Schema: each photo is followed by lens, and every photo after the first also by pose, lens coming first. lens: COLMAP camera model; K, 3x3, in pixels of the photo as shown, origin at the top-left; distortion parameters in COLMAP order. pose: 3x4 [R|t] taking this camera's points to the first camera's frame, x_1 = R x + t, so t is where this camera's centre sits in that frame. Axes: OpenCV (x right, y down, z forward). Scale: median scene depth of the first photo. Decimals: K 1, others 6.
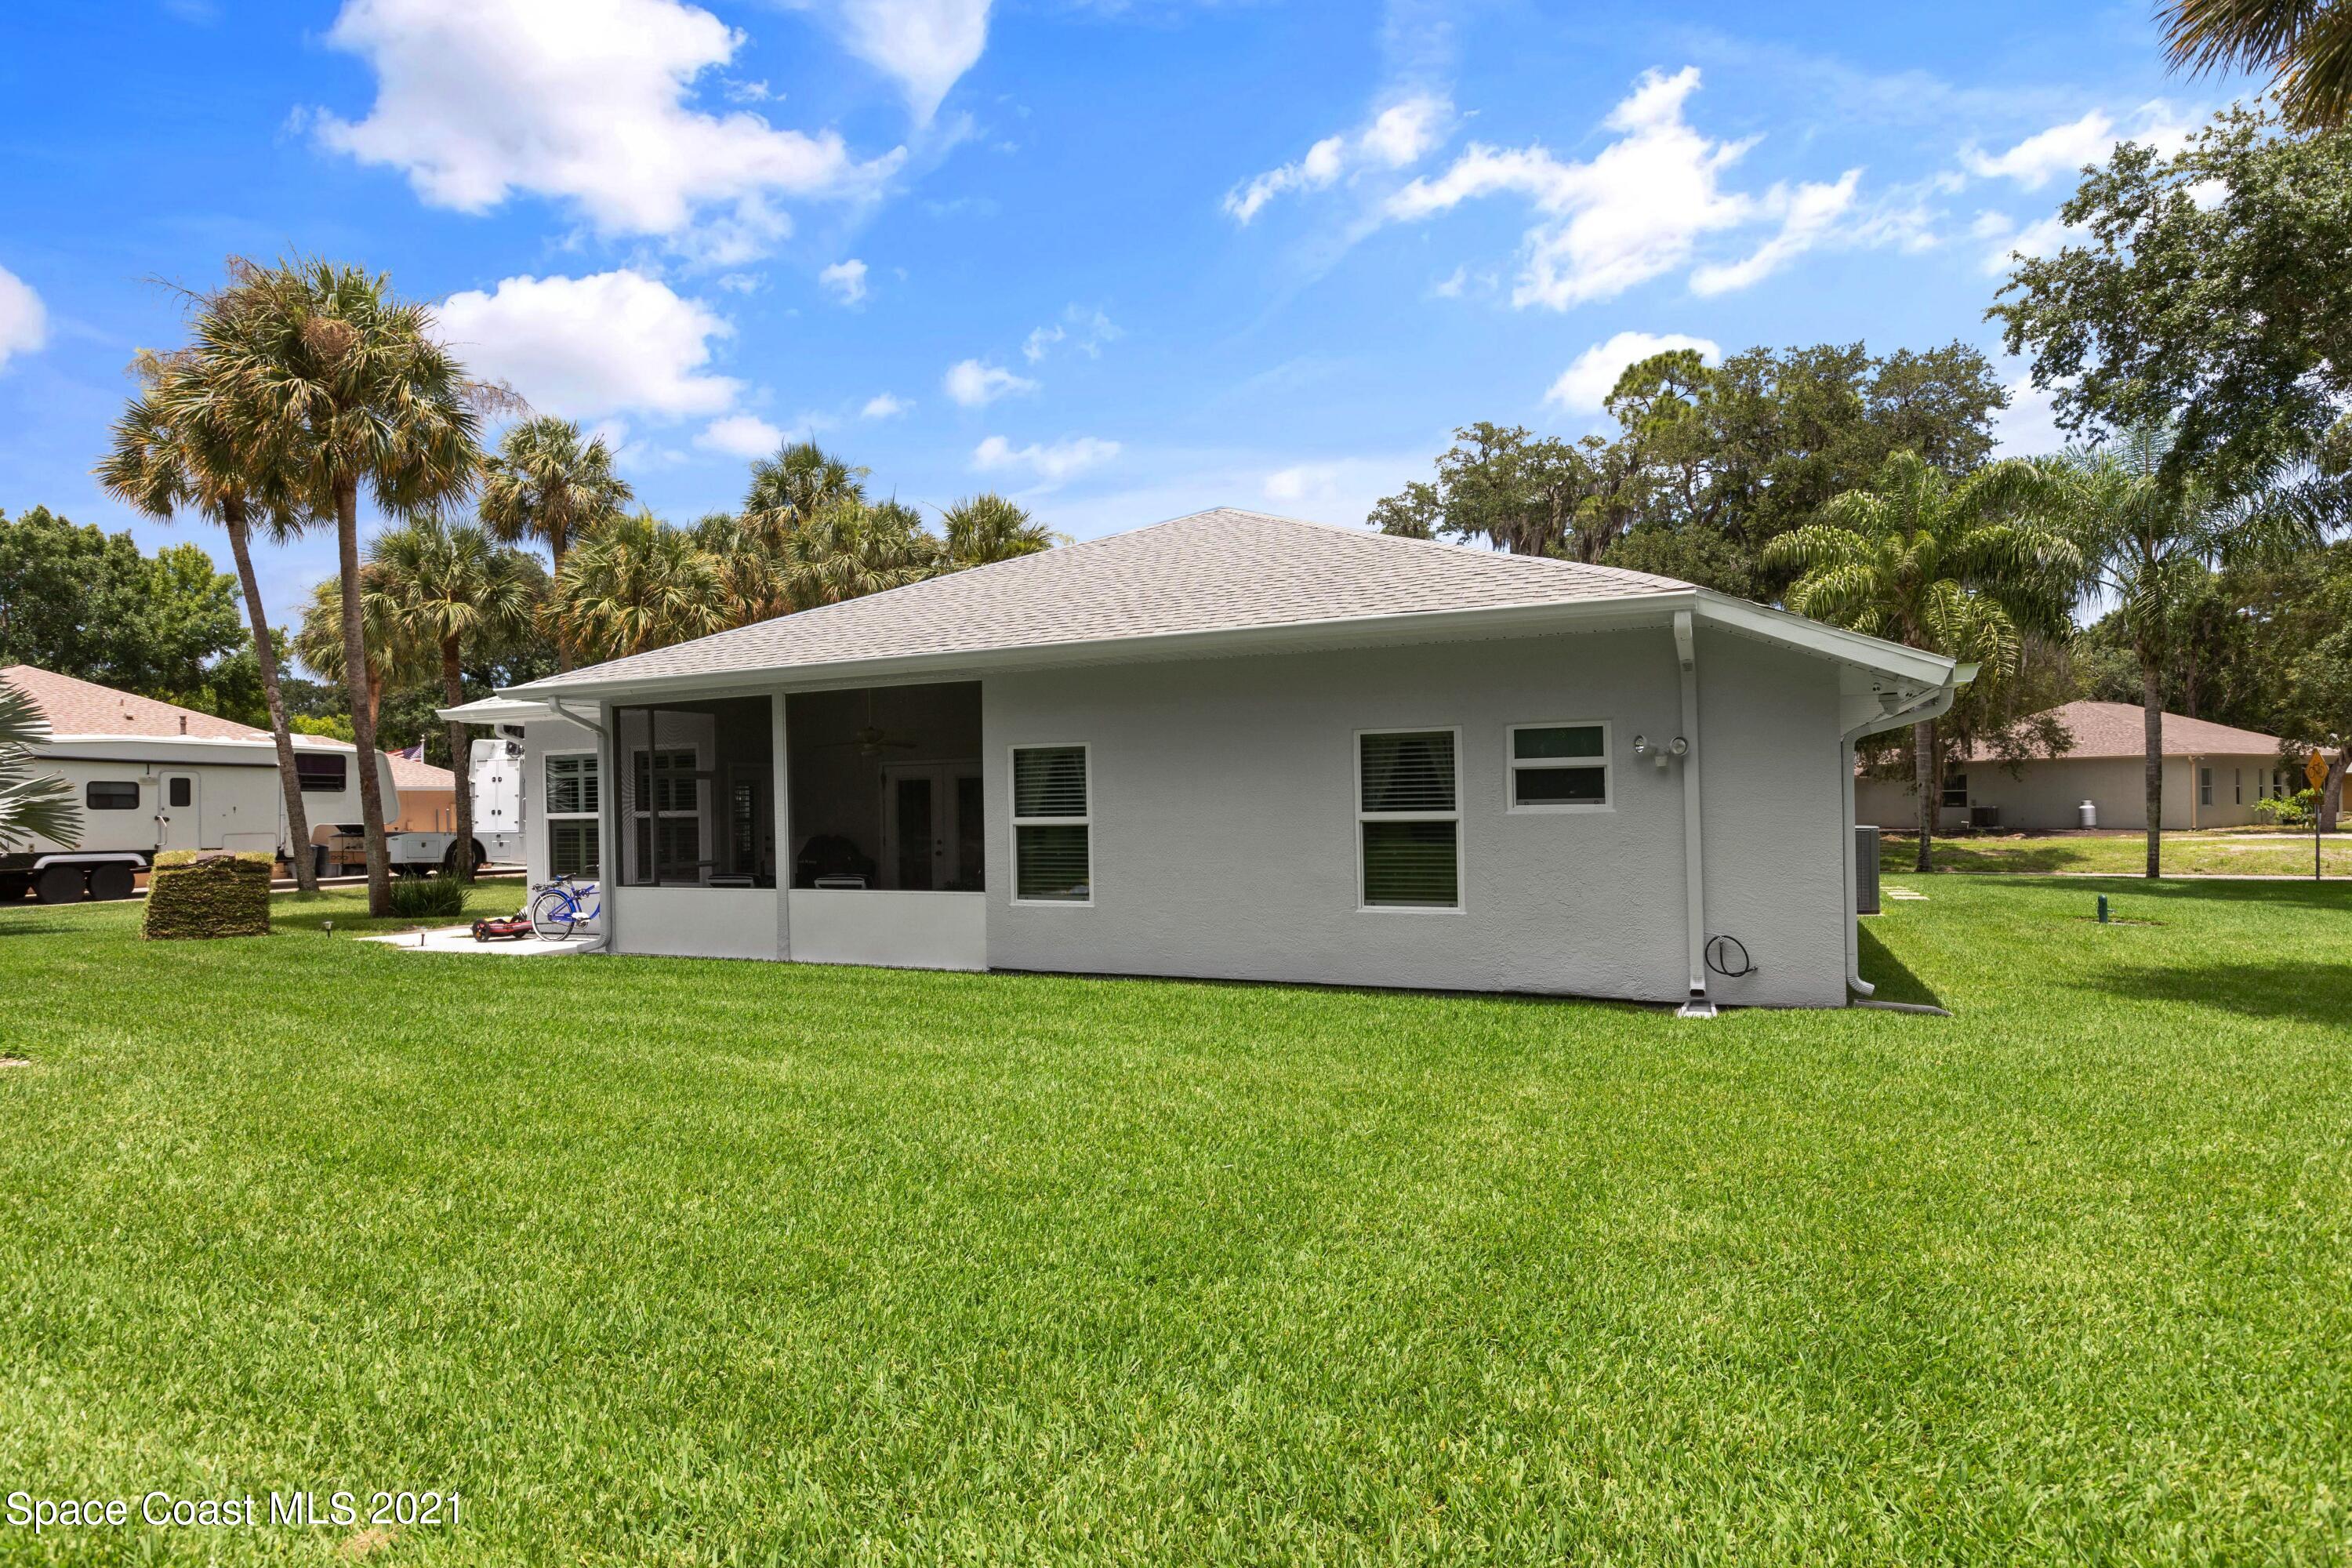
lens RADIAL K [[1183.9, 0, 1174.8], [0, 1183.9, 871.3], [0, 0, 1]] dist [0.013669, 0.000122]
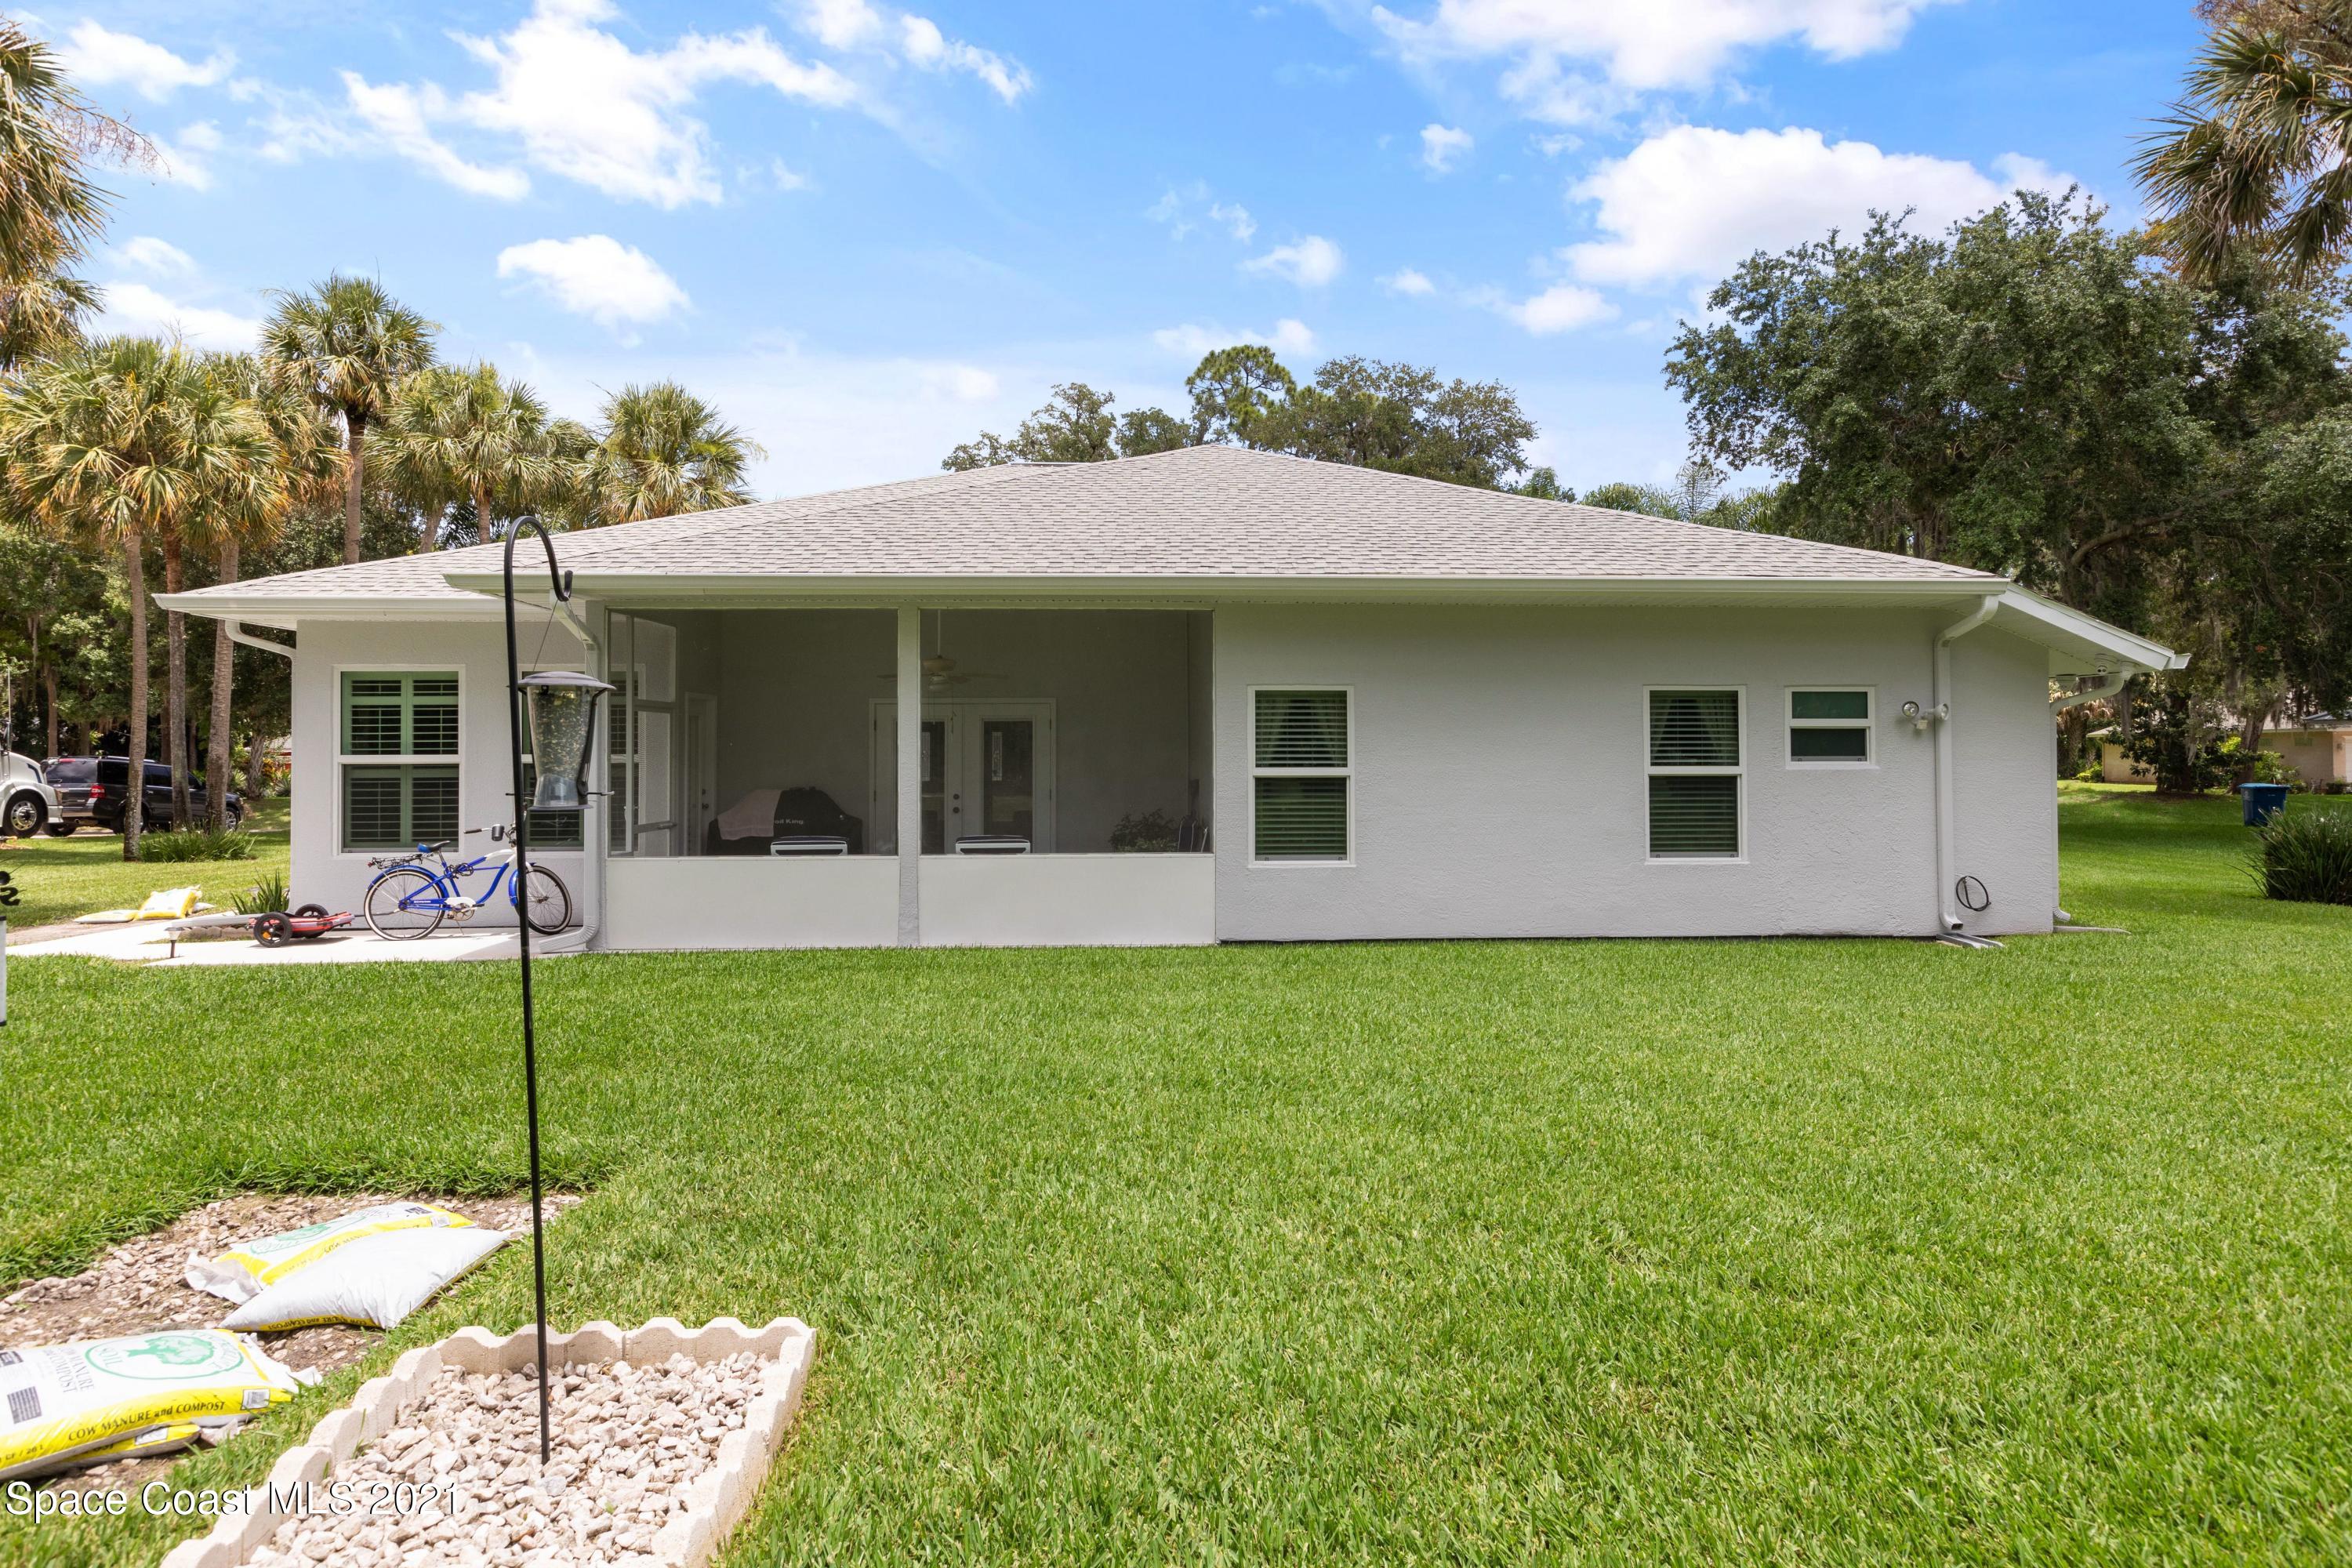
lens RADIAL K [[1222.7, 0, 1166.4], [0, 1222.7, 801.4], [0, 0, 1]] dist [0.001667, -0.000255]
pose [[0.894560, -0.000156, 0.446949, -0.544384], [0.011428, 0.999681, -0.022525, -0.000826], [-0.446802, 0.025258, 0.894276, 0.202116]]
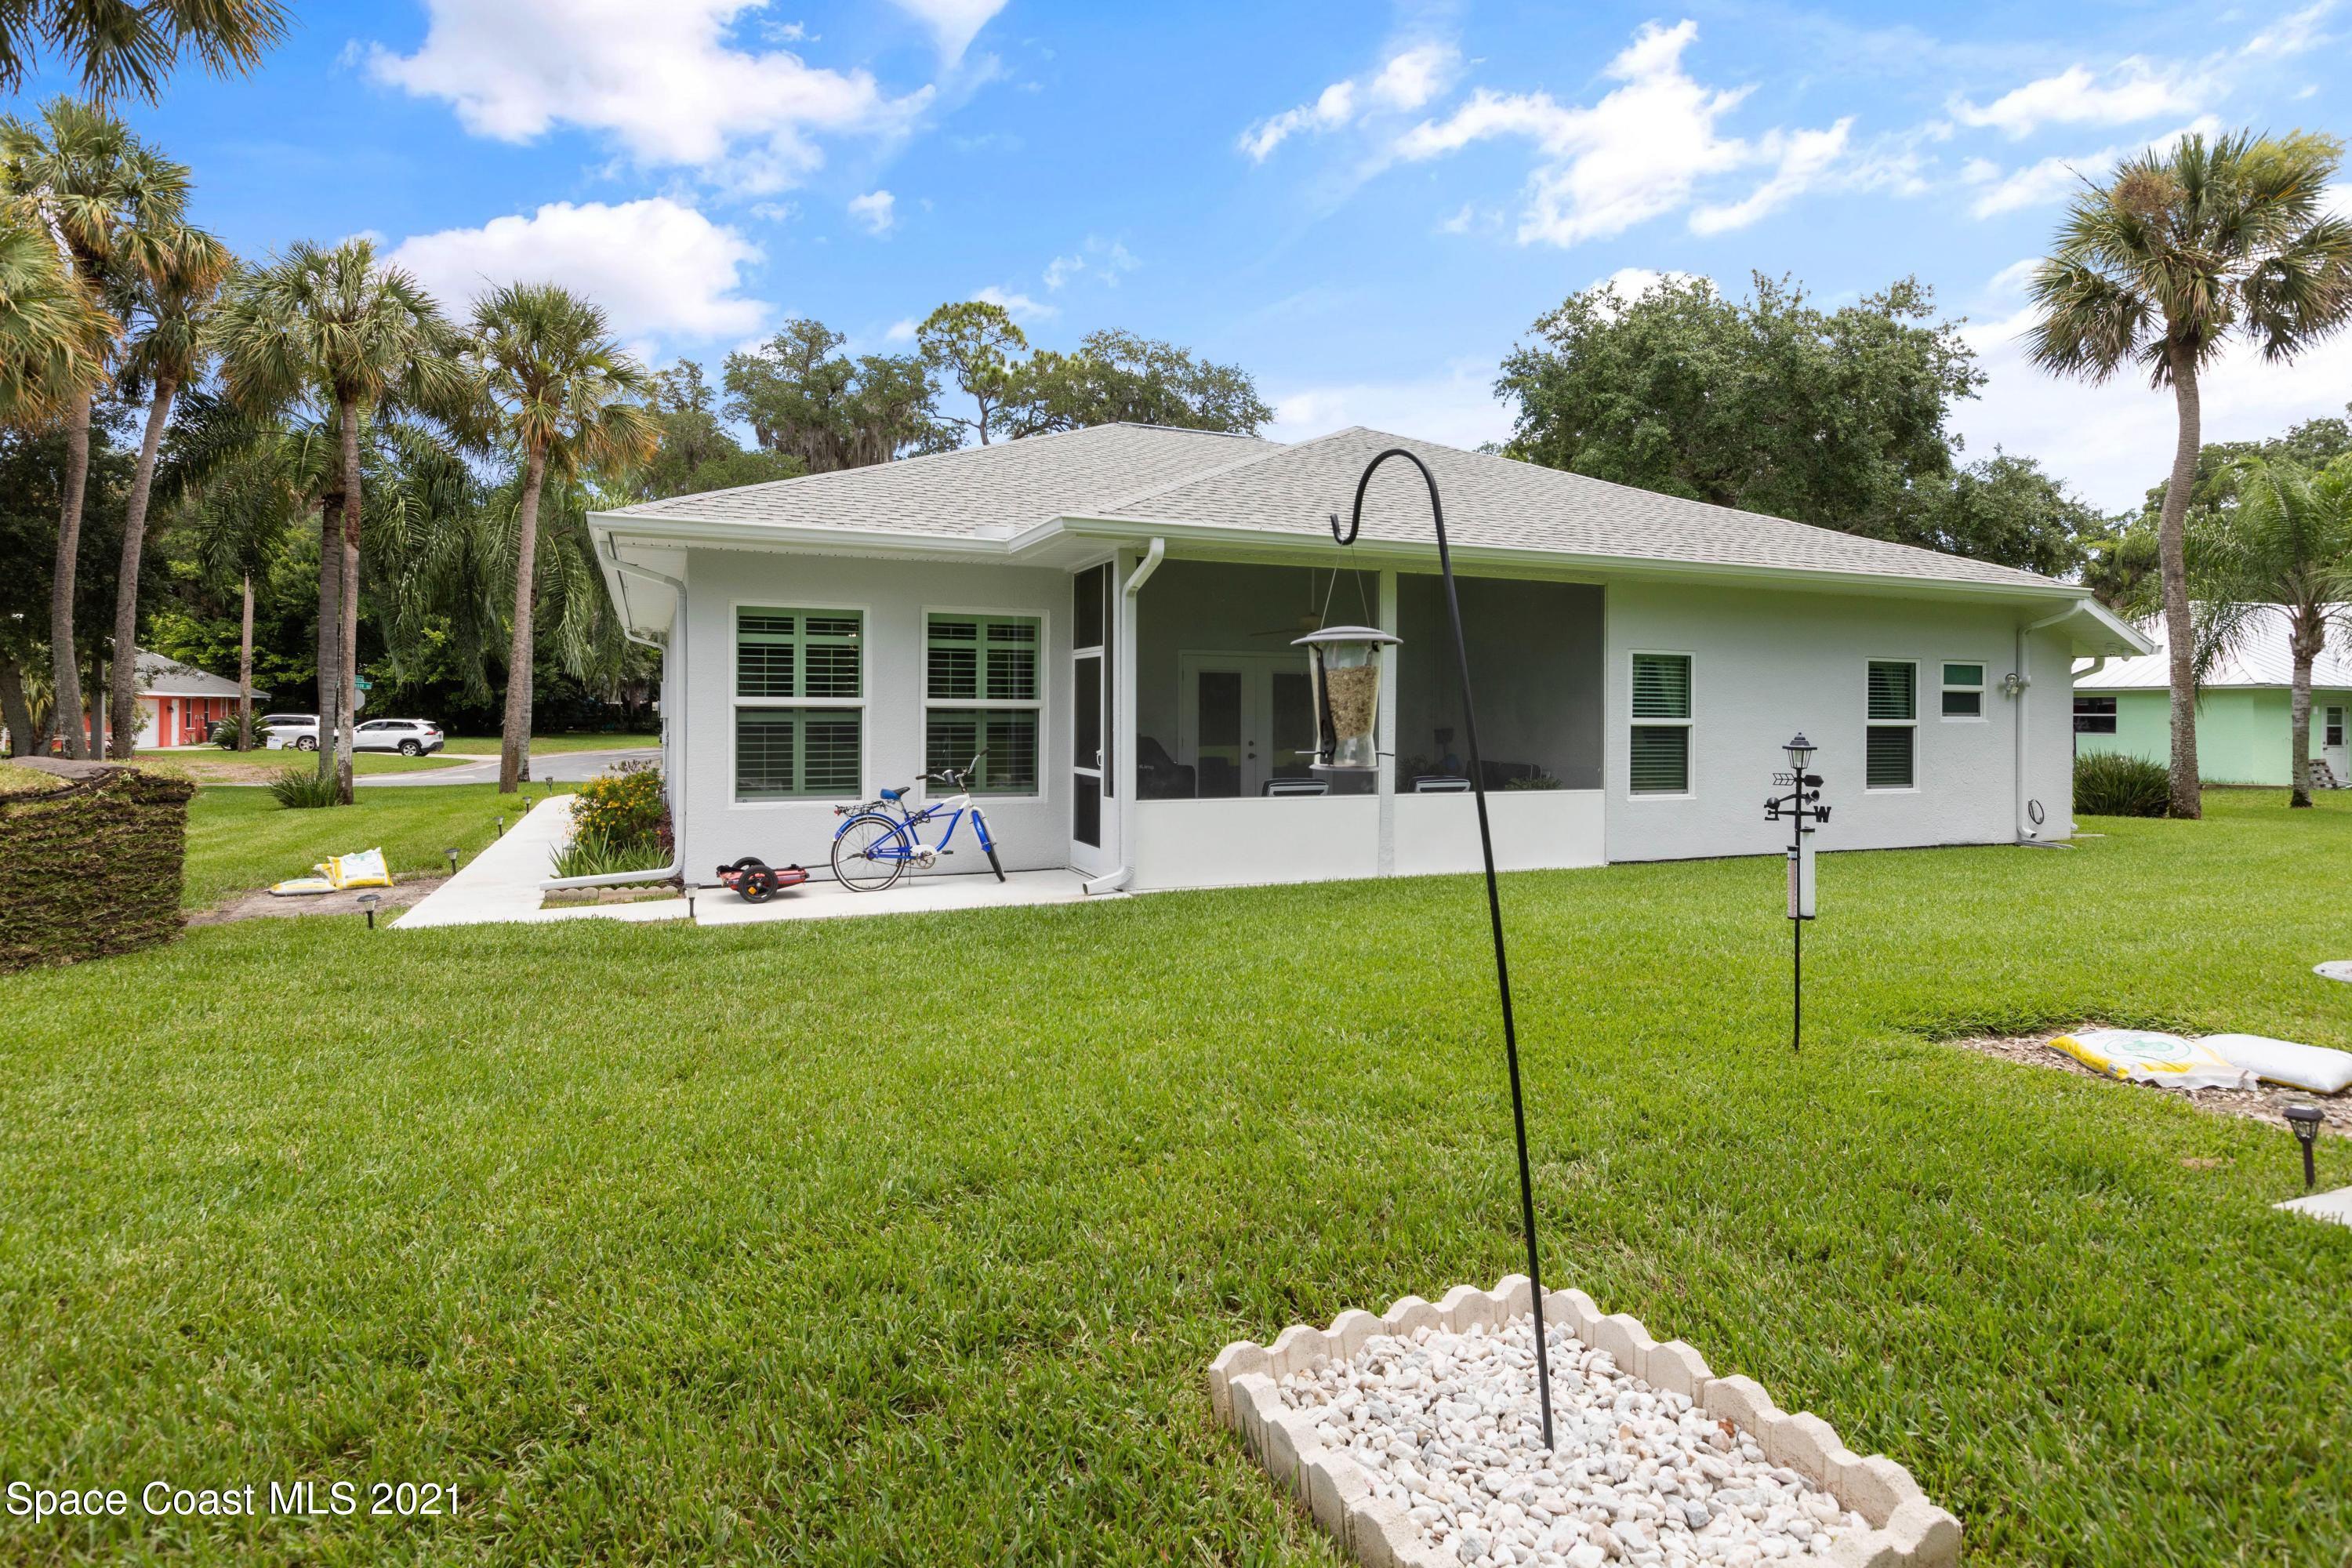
lens RADIAL K [[1195.8, 0, 1176.0], [0, 1195.8, 784.0], [0, 0, 1]] dist [-0.001363, -0.000910]
pose [[0.694128, -0.019849, 0.719578, -1.075290], [0.020537, 0.999759, 0.007767, -0.002954], [-0.719559, 0.009387, 0.694368, 0.505838]]
